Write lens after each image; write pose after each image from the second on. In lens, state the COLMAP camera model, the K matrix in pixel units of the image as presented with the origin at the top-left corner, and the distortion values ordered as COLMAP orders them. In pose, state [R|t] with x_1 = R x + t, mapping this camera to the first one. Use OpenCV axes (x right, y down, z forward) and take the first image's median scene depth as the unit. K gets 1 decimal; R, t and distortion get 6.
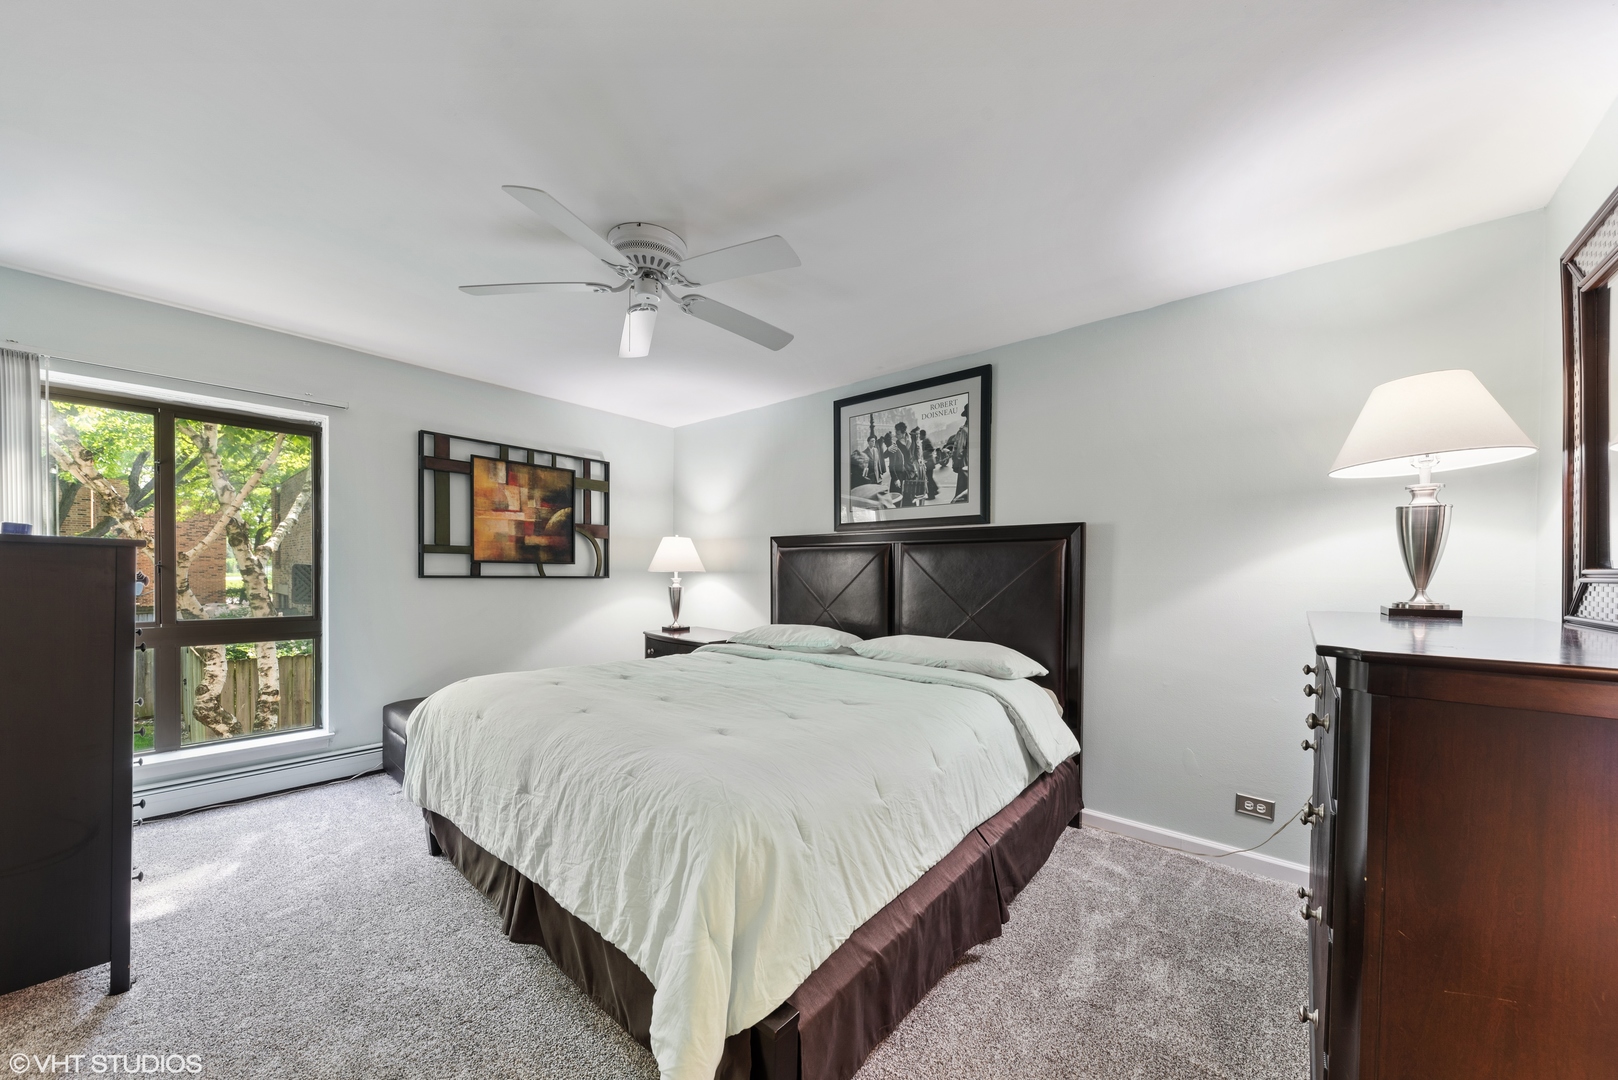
lens RADIAL K [[574.7, 0, 806.3], [0, 574.7, 583.4], [0, 0, 1]] dist [-0.000221, -0.000055]
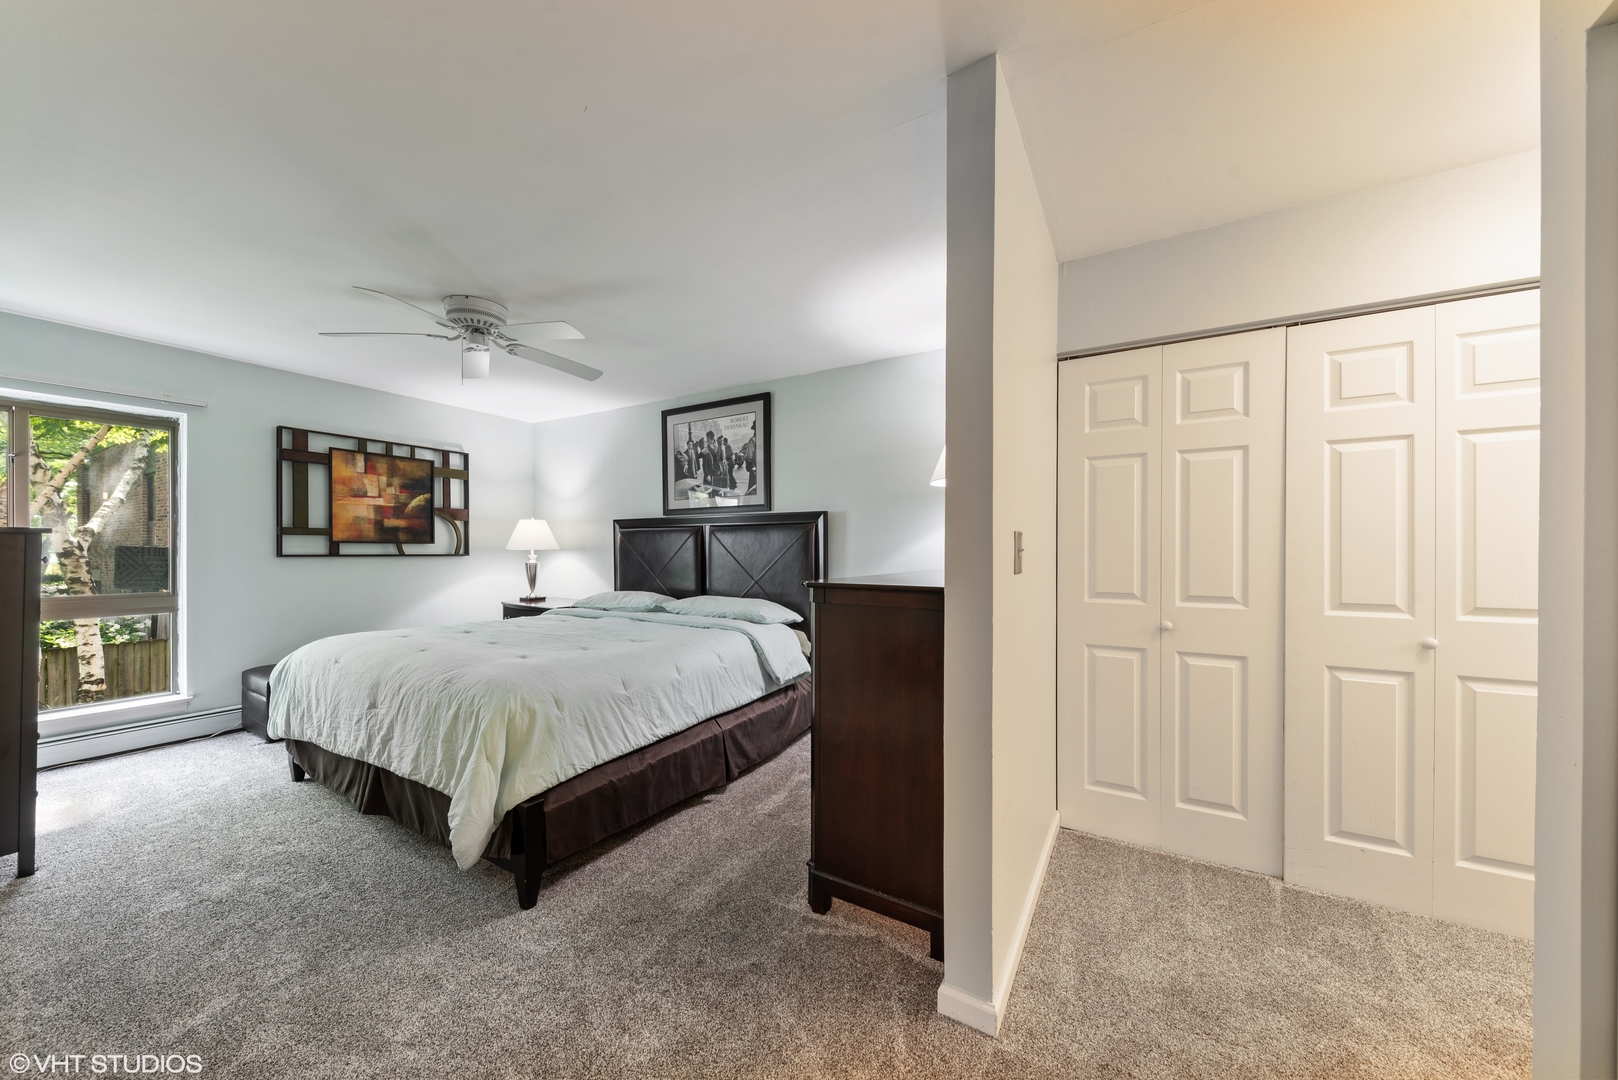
lens RADIAL K [[560.9, 0, 810.4], [0, 560.9, 553.8], [0, 0, 1]] dist [0.000943, -0.003371]
pose [[0.983791, -0.010884, 0.178987, 0.161566], [0.012971, 0.999861, -0.010494, 0.009618], [-0.178848, 0.012646, 0.983796, -0.273878]]
